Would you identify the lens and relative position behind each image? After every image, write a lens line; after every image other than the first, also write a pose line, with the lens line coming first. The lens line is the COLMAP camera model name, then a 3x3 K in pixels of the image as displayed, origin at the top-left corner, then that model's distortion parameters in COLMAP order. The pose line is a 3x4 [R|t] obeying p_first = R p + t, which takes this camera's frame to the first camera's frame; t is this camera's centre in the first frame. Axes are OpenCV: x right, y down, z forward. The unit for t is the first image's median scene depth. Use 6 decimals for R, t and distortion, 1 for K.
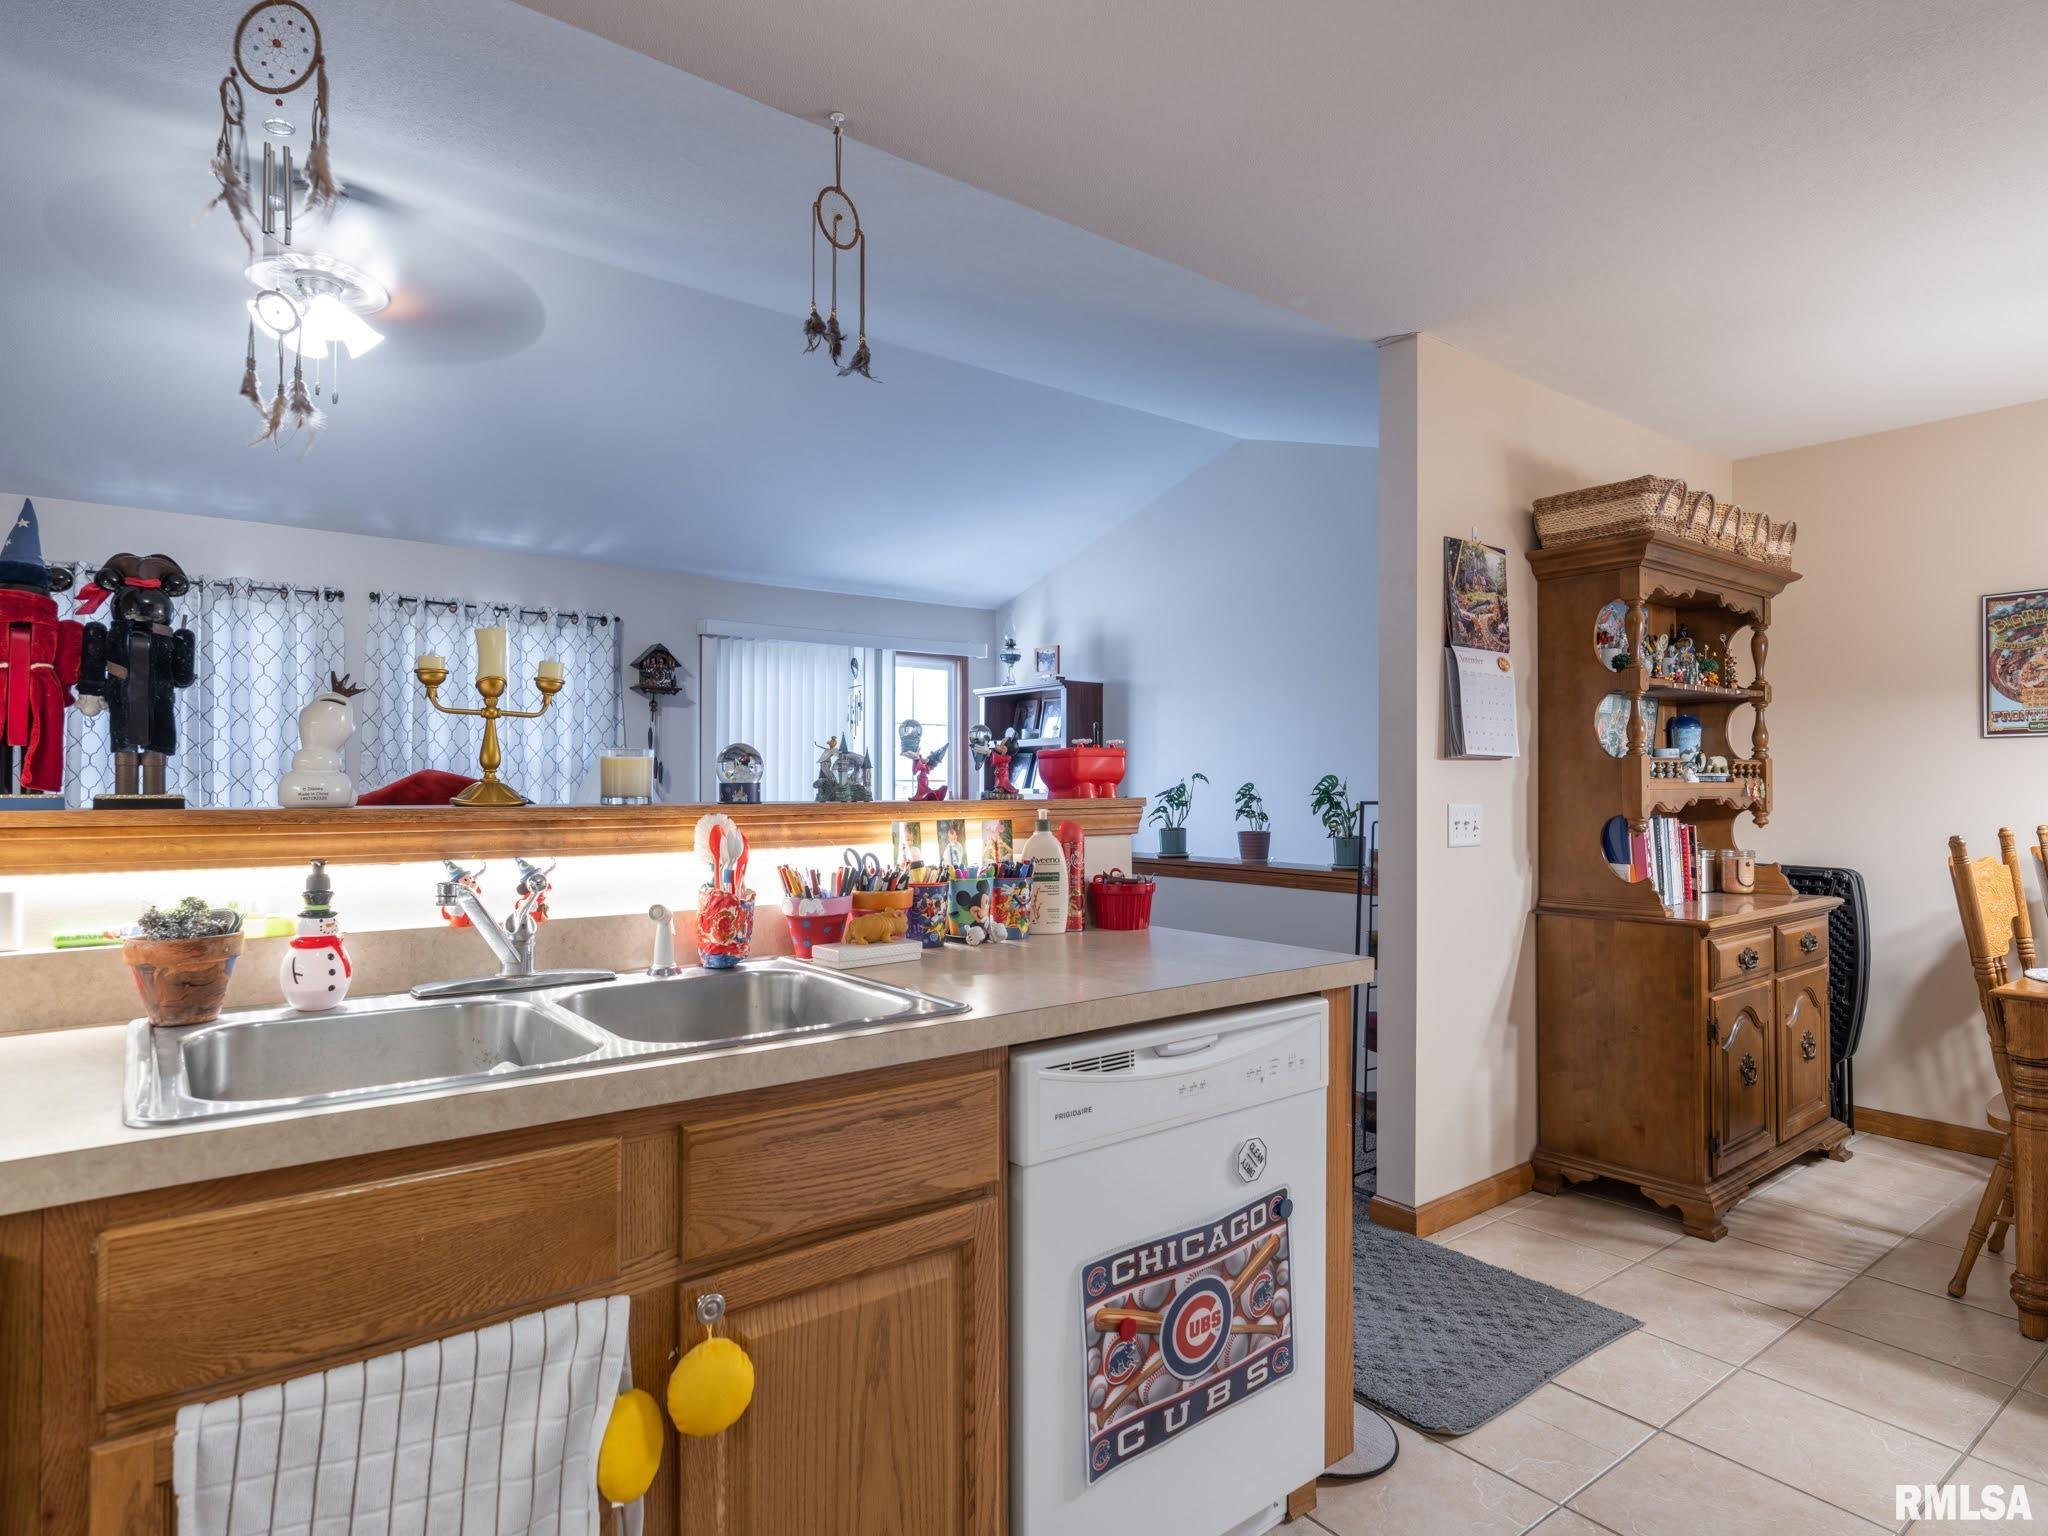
lens RADIAL K [[1114.5, 0, 1013.4], [0, 1114.5, 774.6], [0, 0, 1]] dist [0.002570, -0.003588]
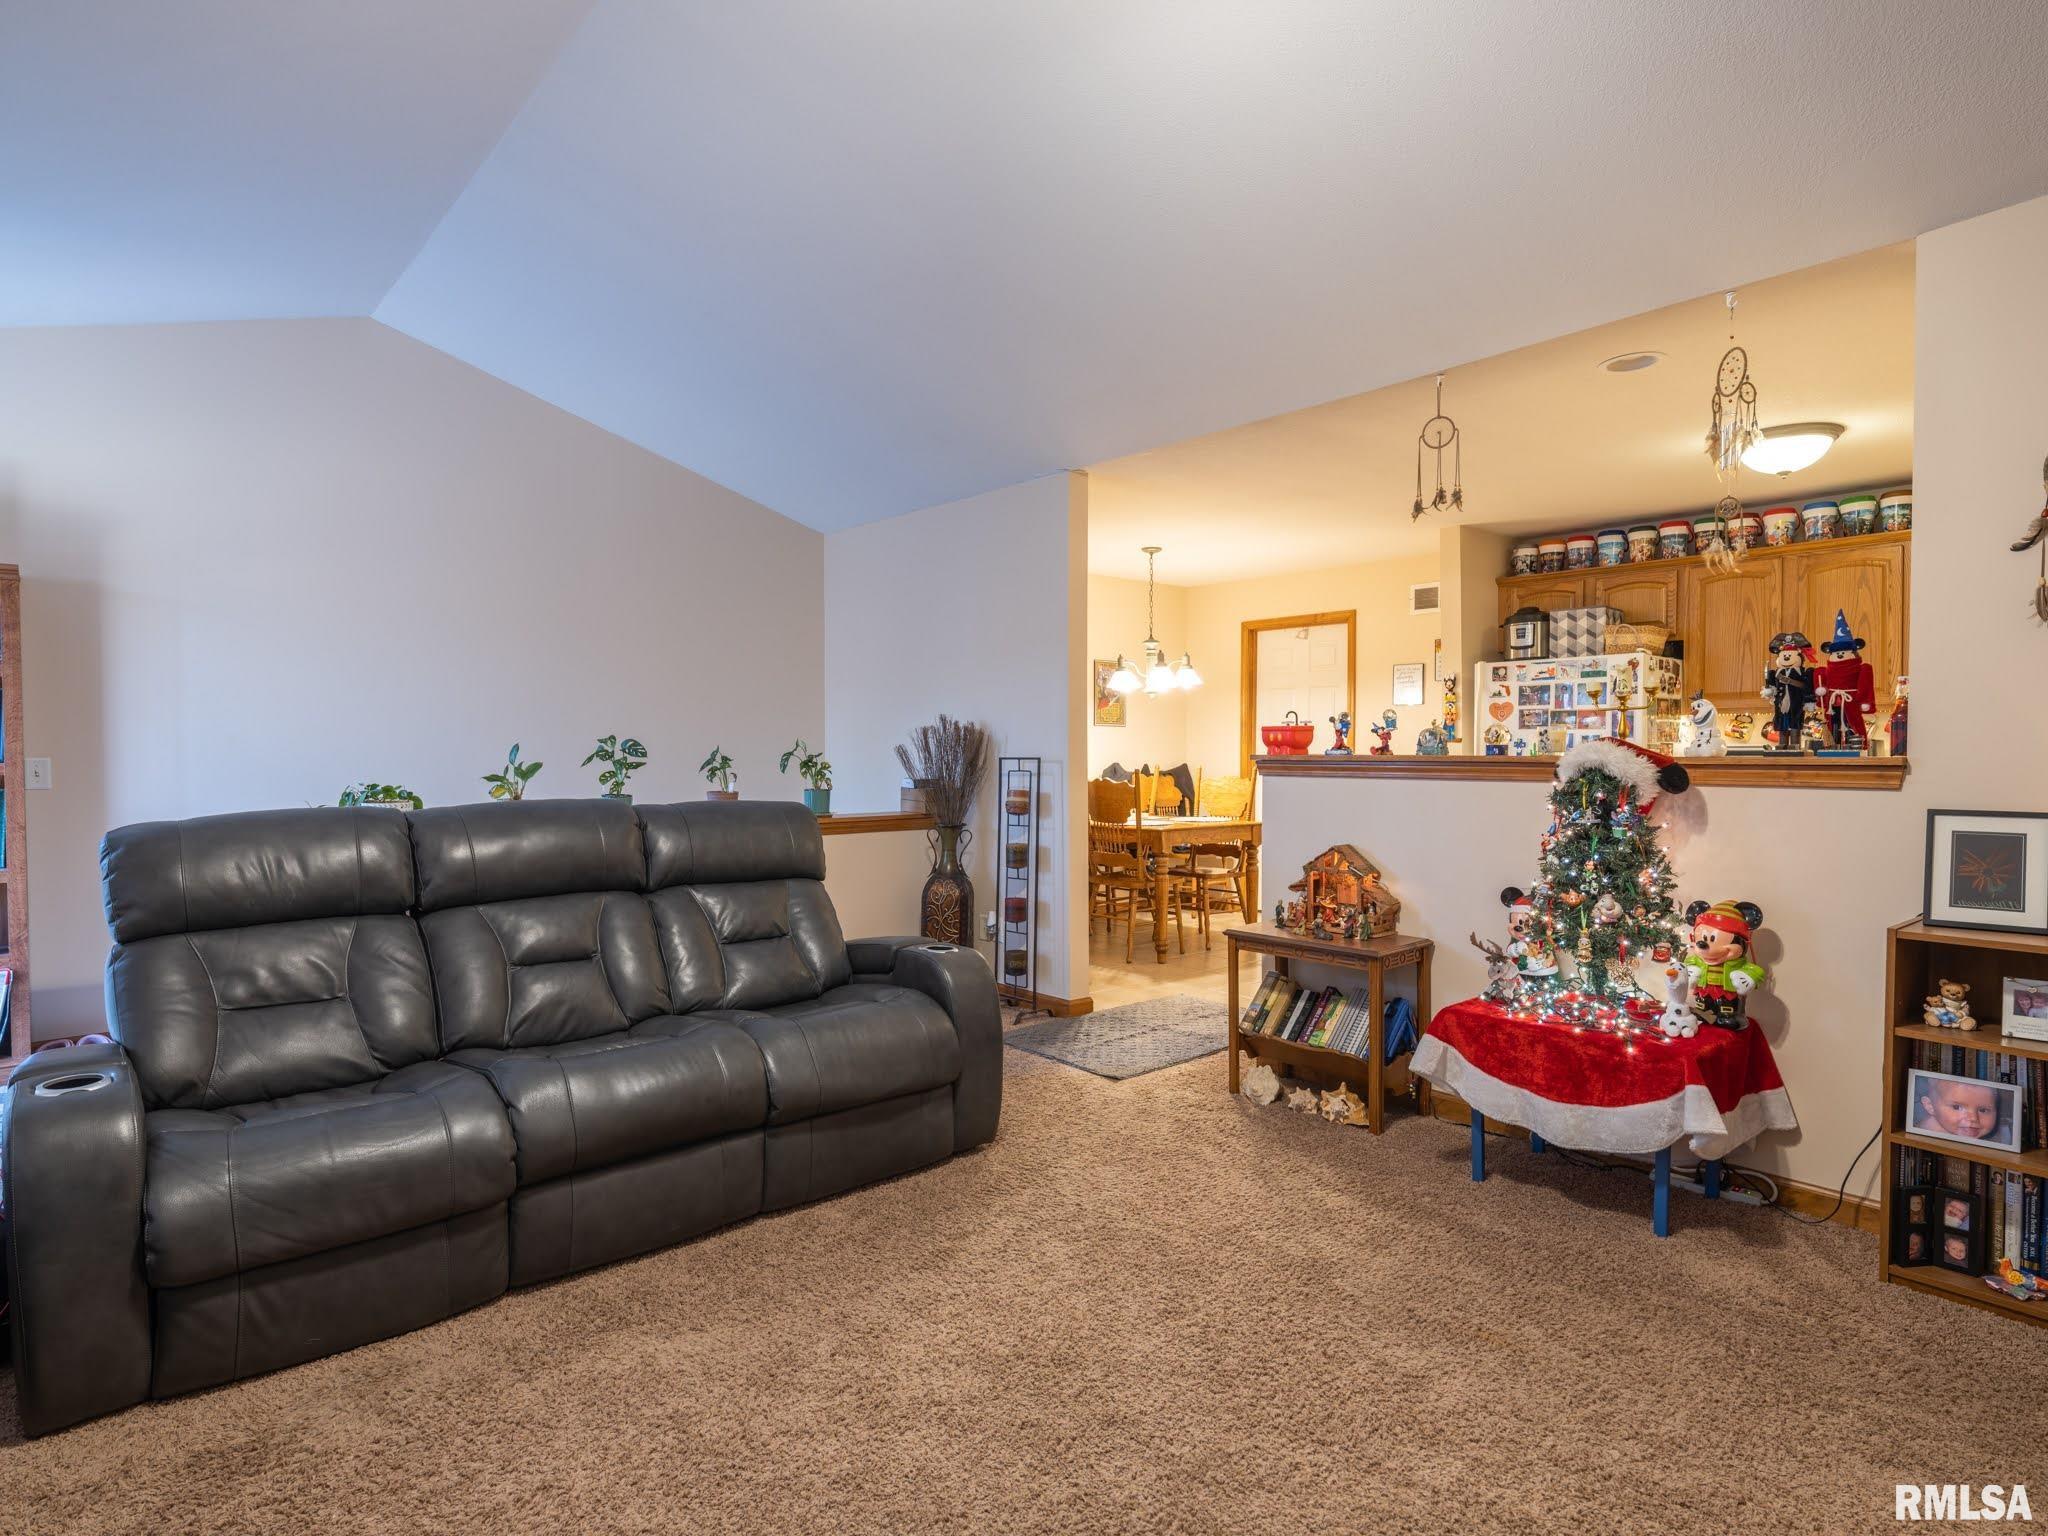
lens RADIAL K [[1118.3, 0, 1049.8], [0, 1118.3, 770.2], [0, 0, 1]] dist [0.001566, -0.001806]
pose [[-0.066512, -0.019568, 0.997594, -1.031453], [-0.005450, 0.999800, 0.019248, 0.010721], [-0.997771, -0.004157, -0.066605, 0.922481]]
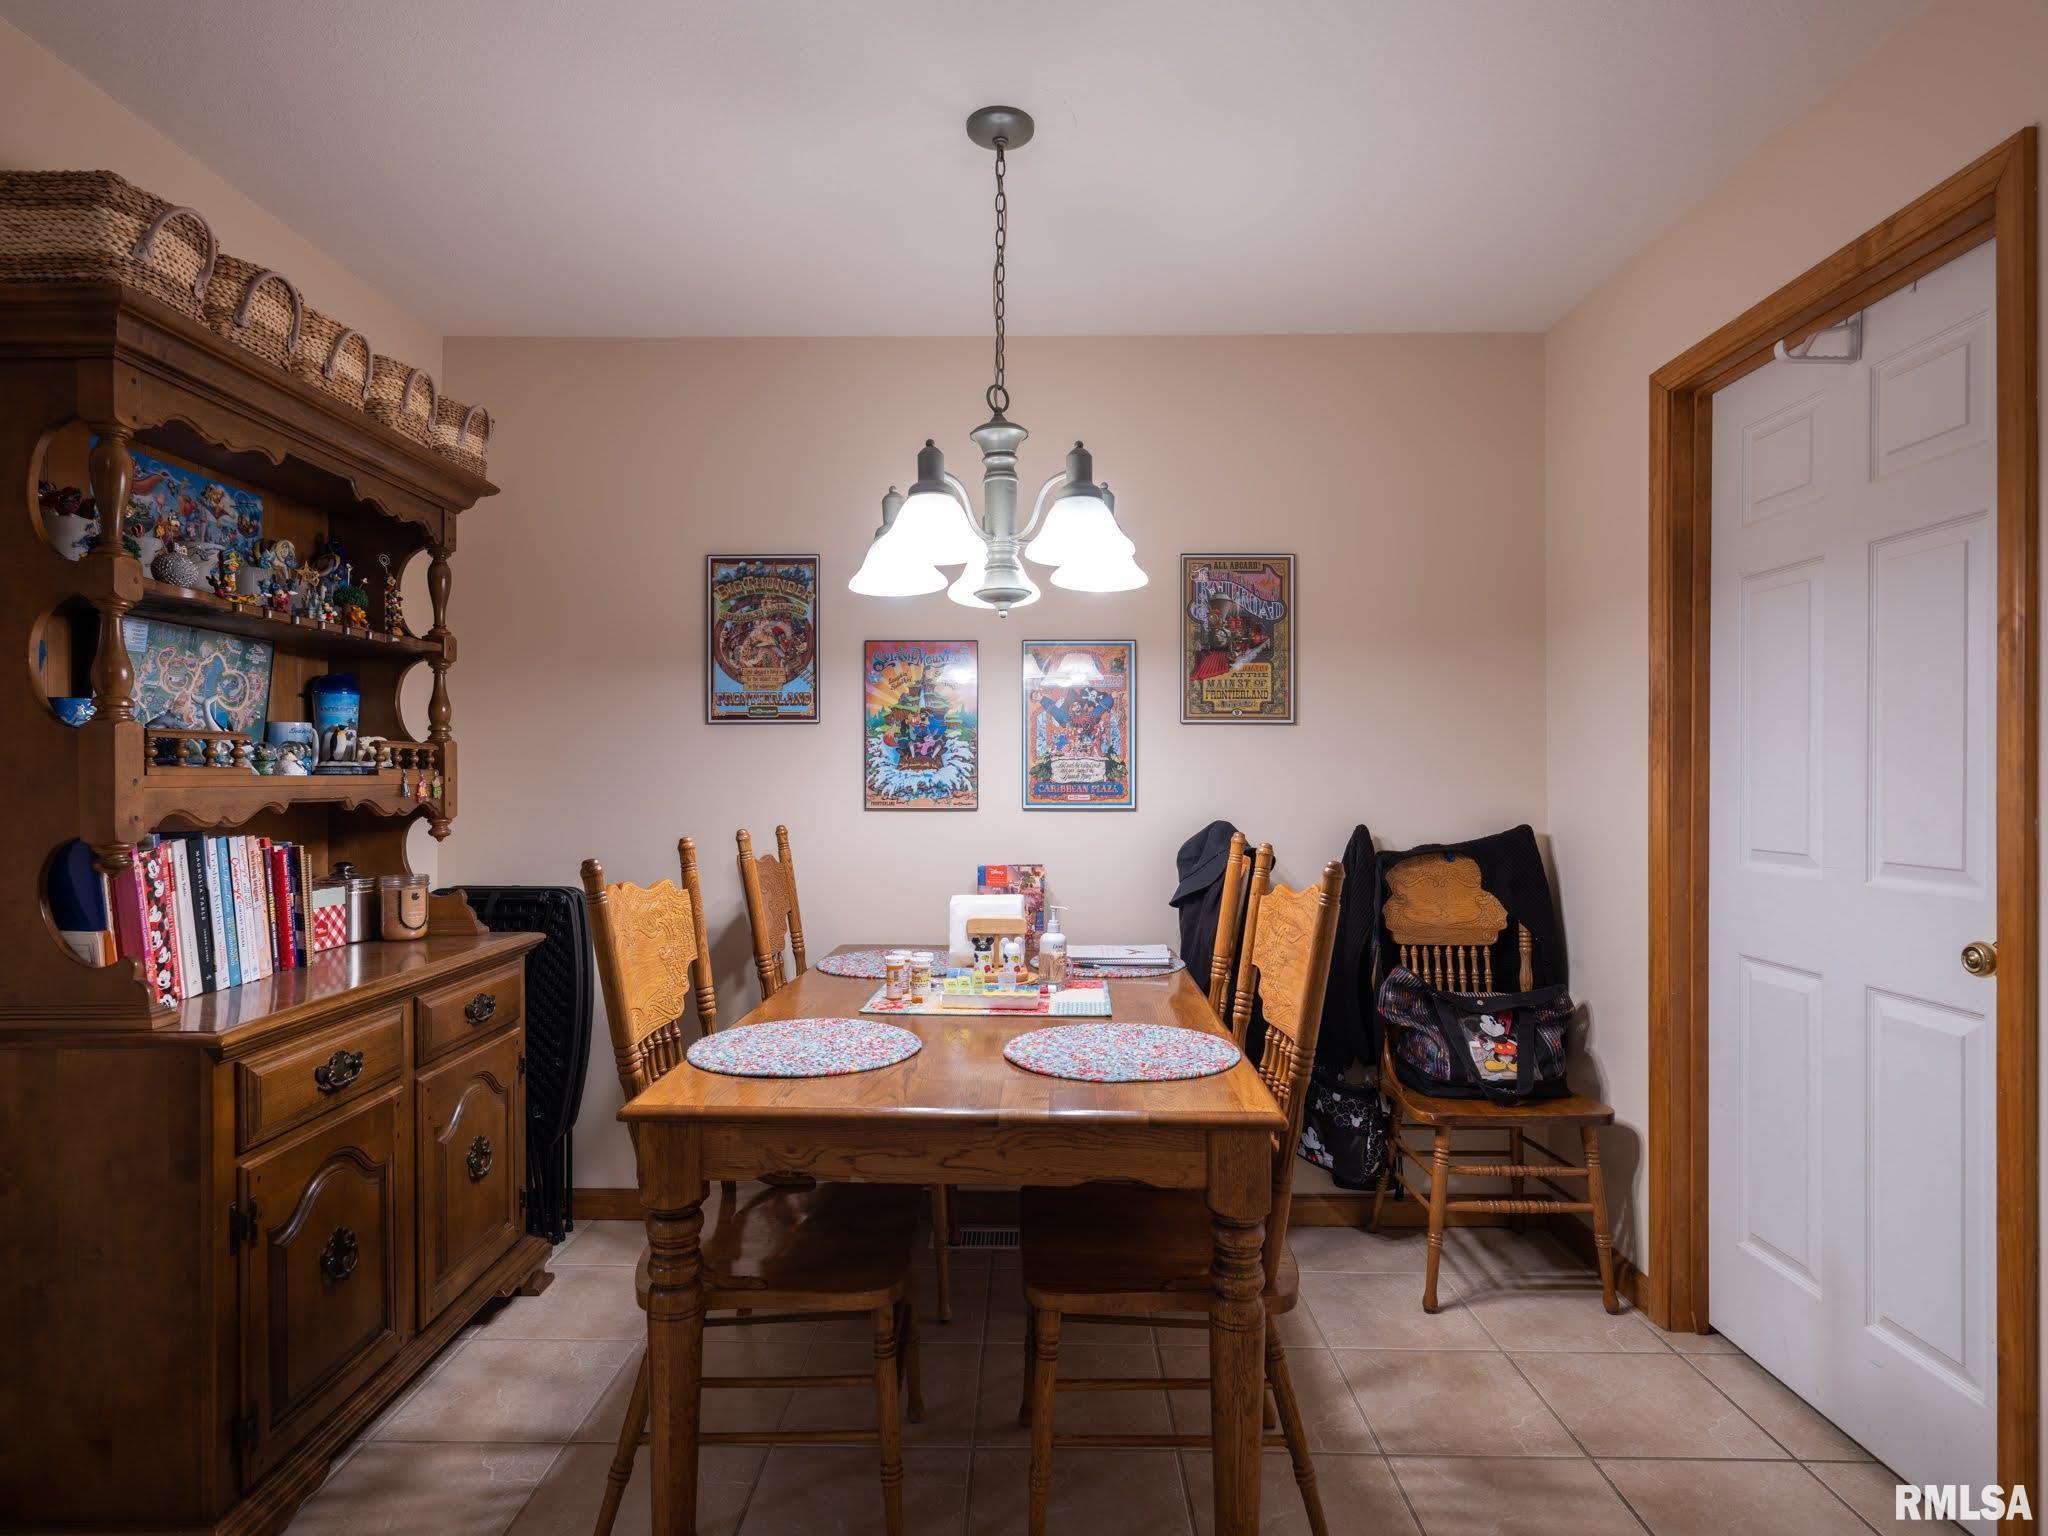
lens RADIAL K [[1114.5, 0, 1013.4], [0, 1114.5, 774.6], [0, 0, 1]] dist [0.002570, -0.003588]
pose [[0.619685, 0.001782, 0.784849, 0.349043], [-0.005404, 0.999983, 0.001996, 0.002942], [-0.784832, -0.005478, 0.619684, 0.292544]]
